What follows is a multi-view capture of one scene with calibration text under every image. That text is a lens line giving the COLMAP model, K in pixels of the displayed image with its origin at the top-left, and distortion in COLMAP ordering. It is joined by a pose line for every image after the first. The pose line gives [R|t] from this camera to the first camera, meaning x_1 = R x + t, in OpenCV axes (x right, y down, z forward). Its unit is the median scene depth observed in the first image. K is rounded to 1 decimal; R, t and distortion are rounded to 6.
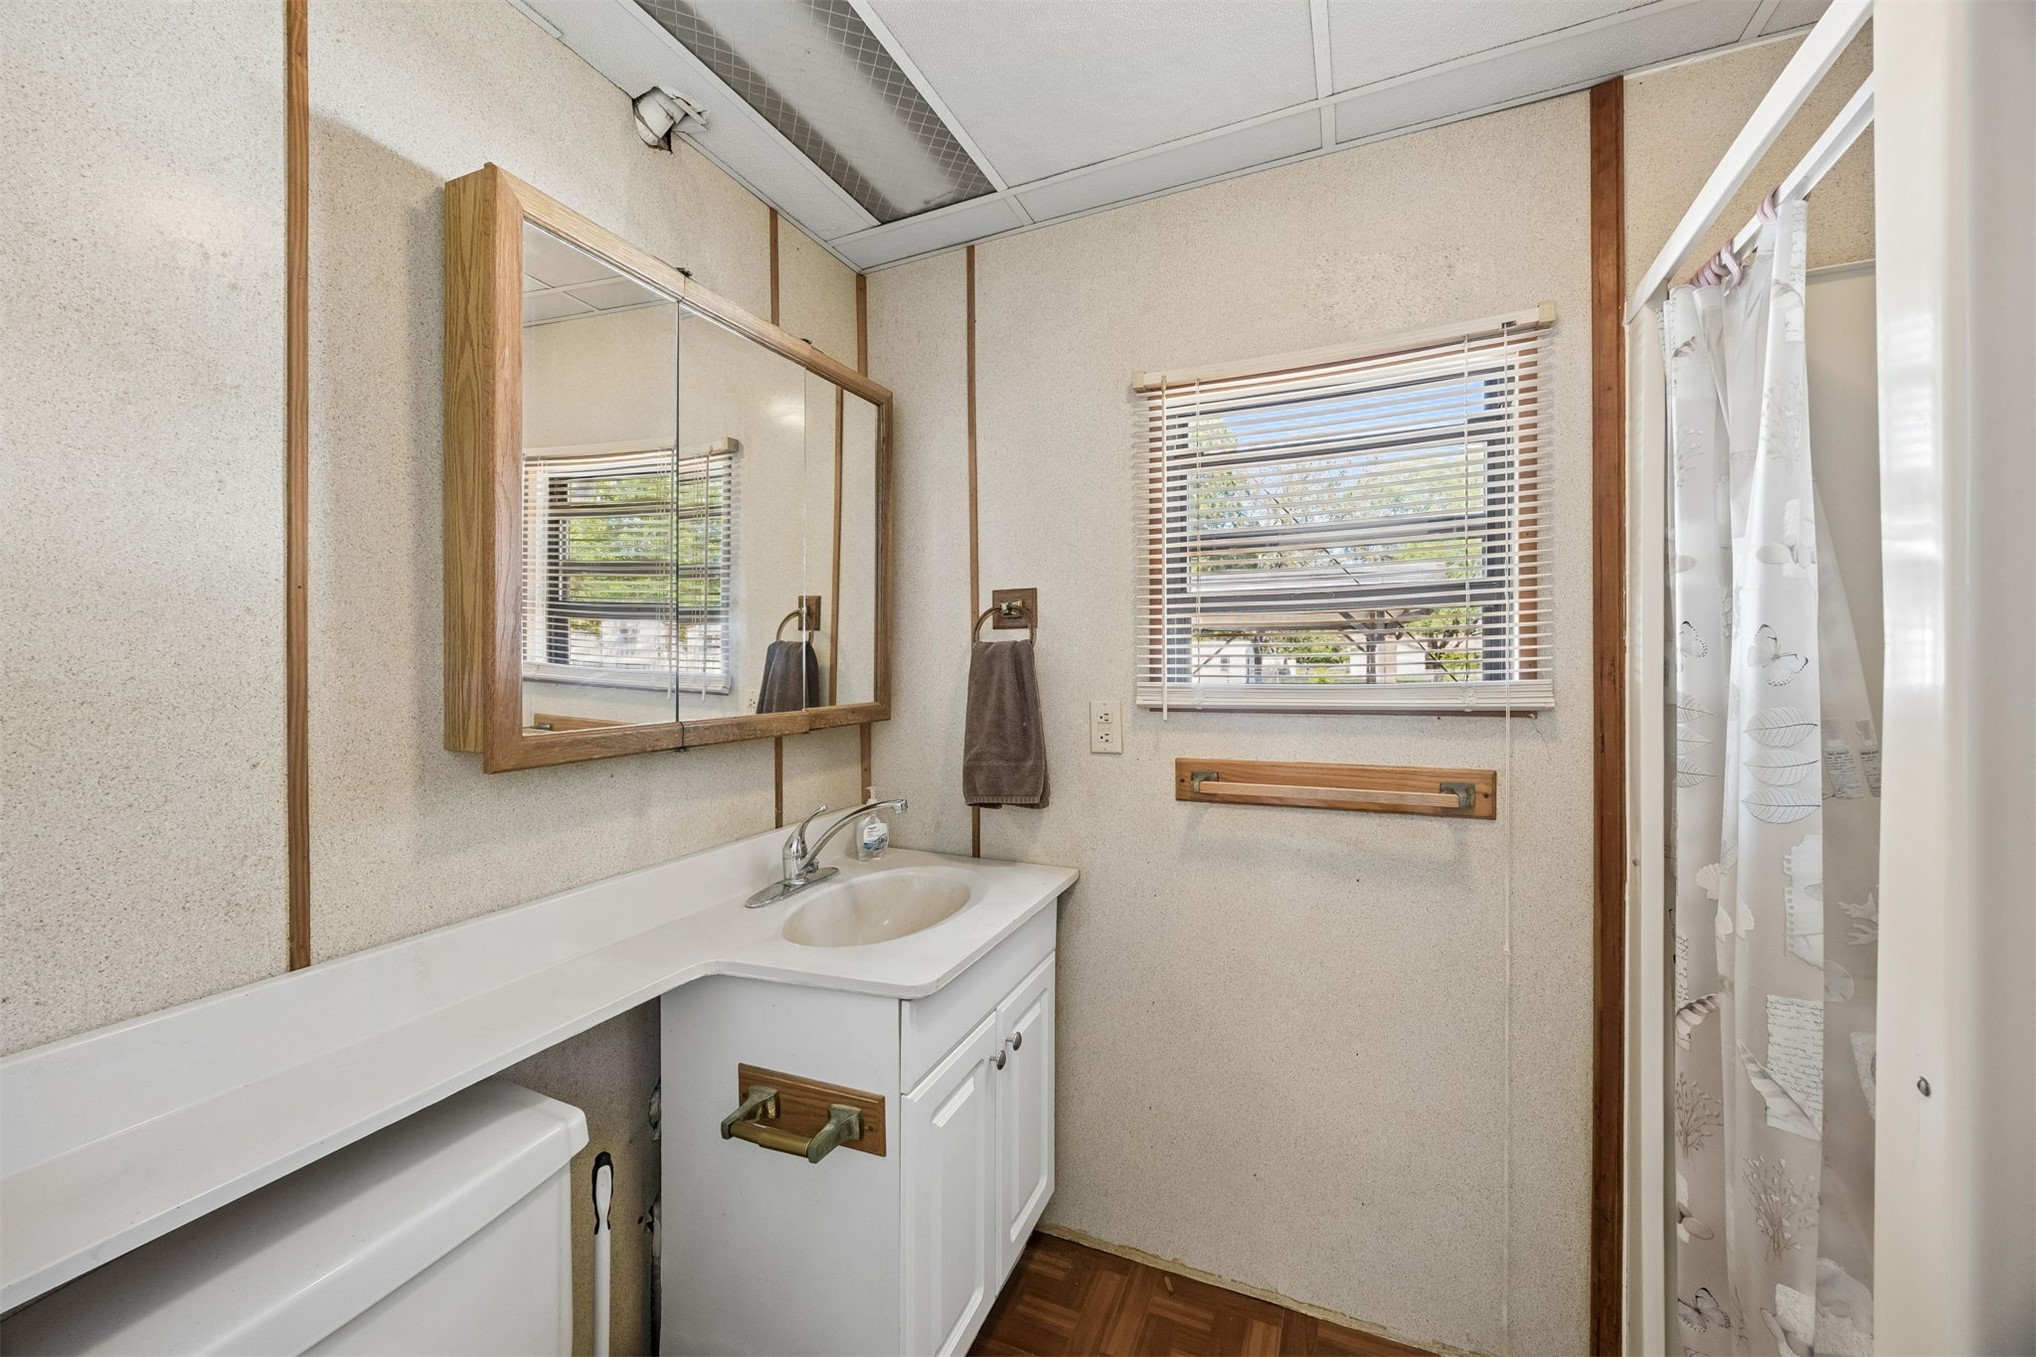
lens RADIAL K [[779.4, 0, 1022.7], [0, 779.4, 669.4], [0, 0, 1]] dist [-0.004179, -0.000025]
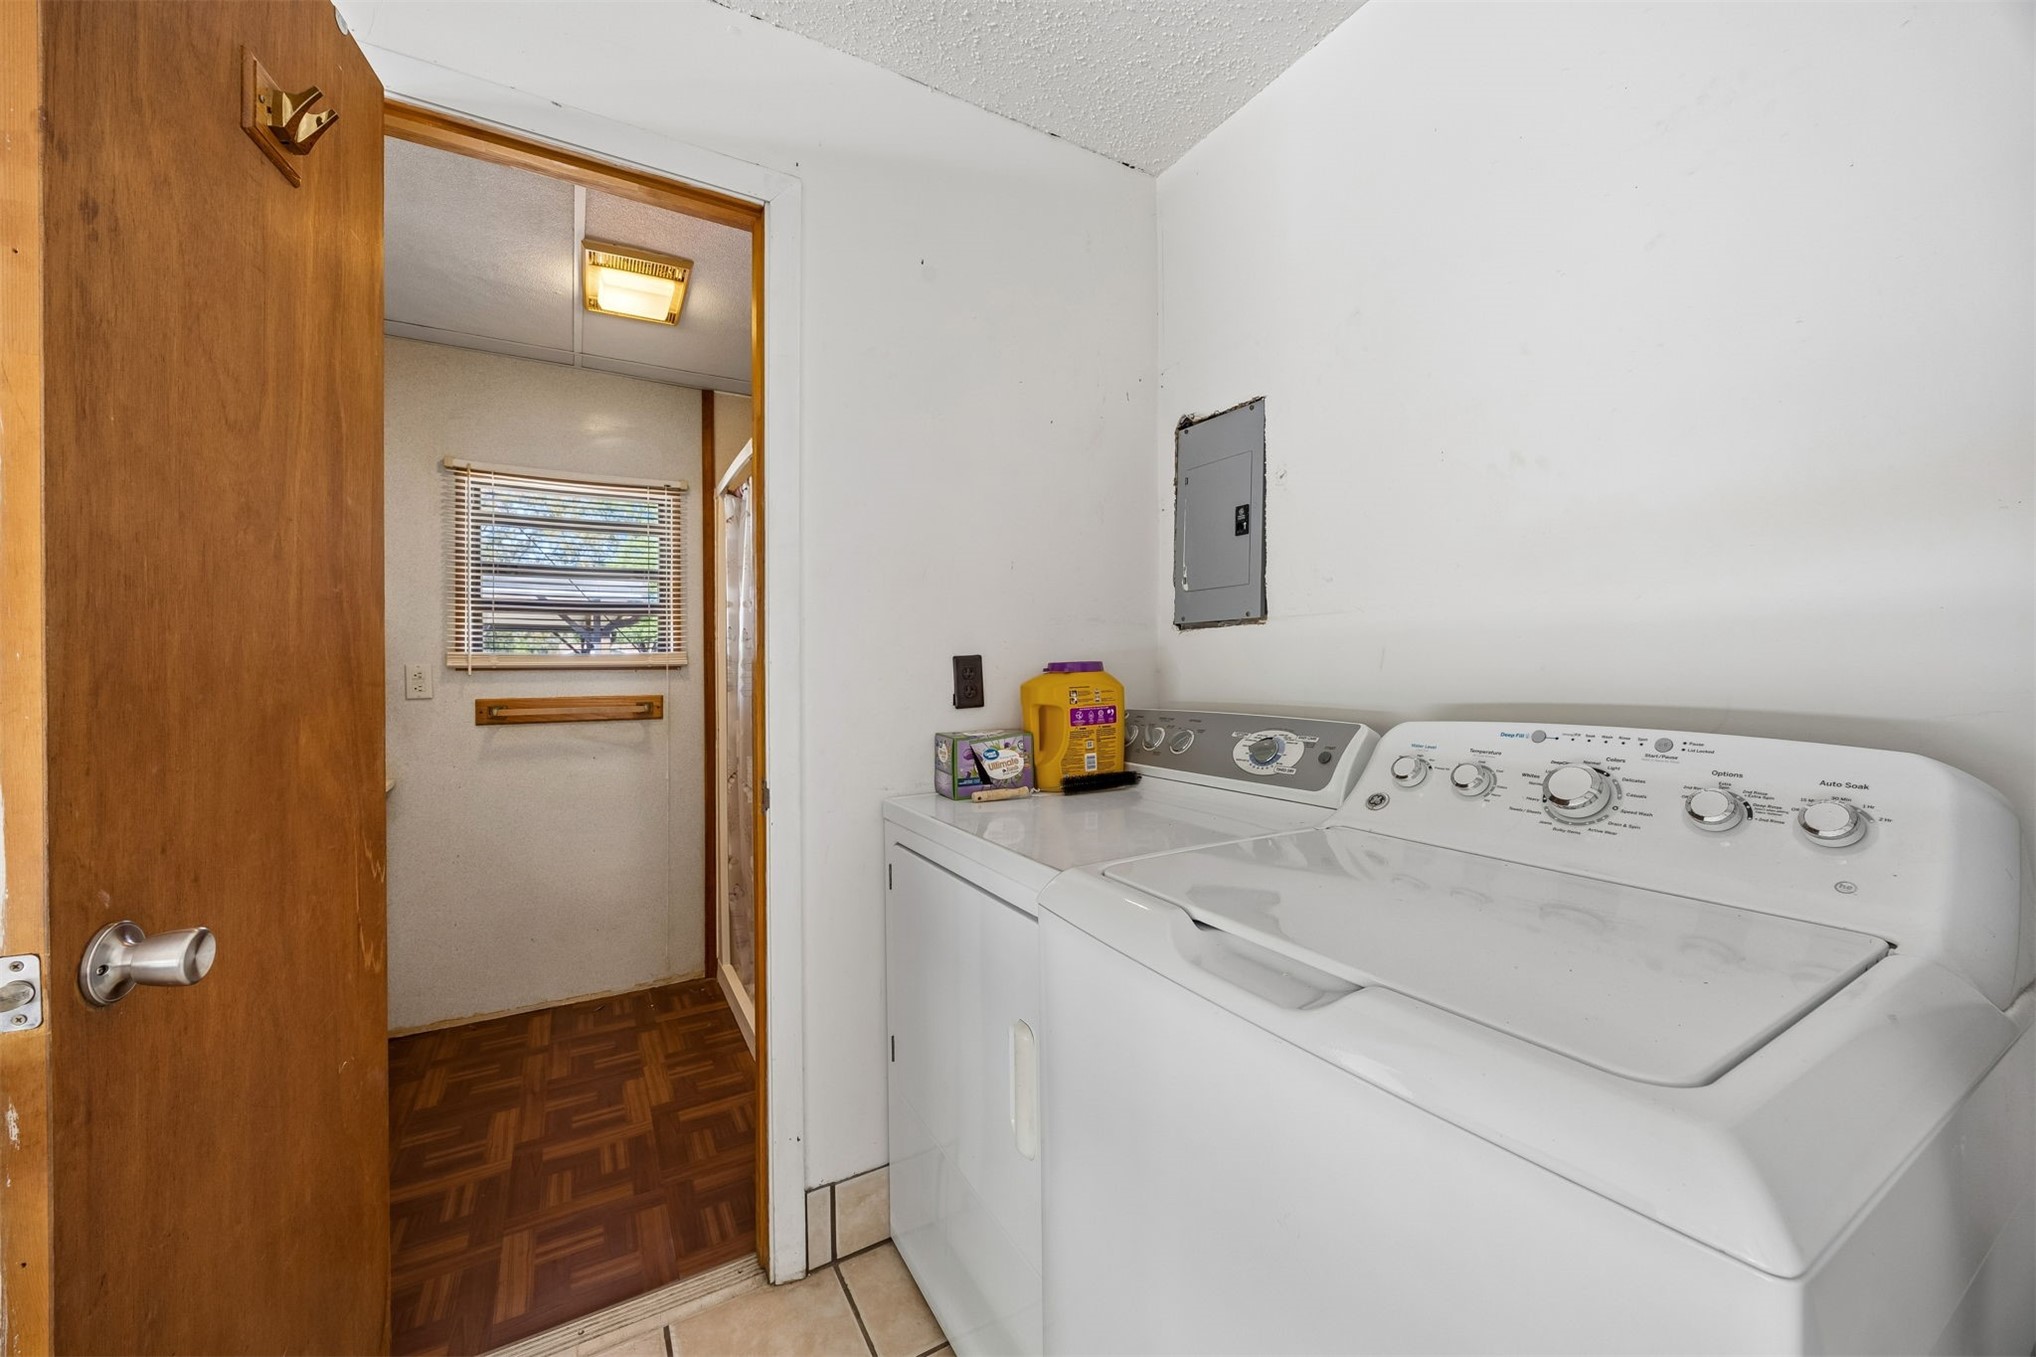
lens RADIAL K [[779.4, 0, 1027.5], [0, 779.4, 677.2], [0, 0, 1]] dist [-0.004179, -0.000025]
pose [[0.586759, -0.001443, 0.809760, -0.484673], [0.004313, 0.999990, -0.001343, 0.082554], [-0.809750, 0.004280, 0.586759, -0.968108]]
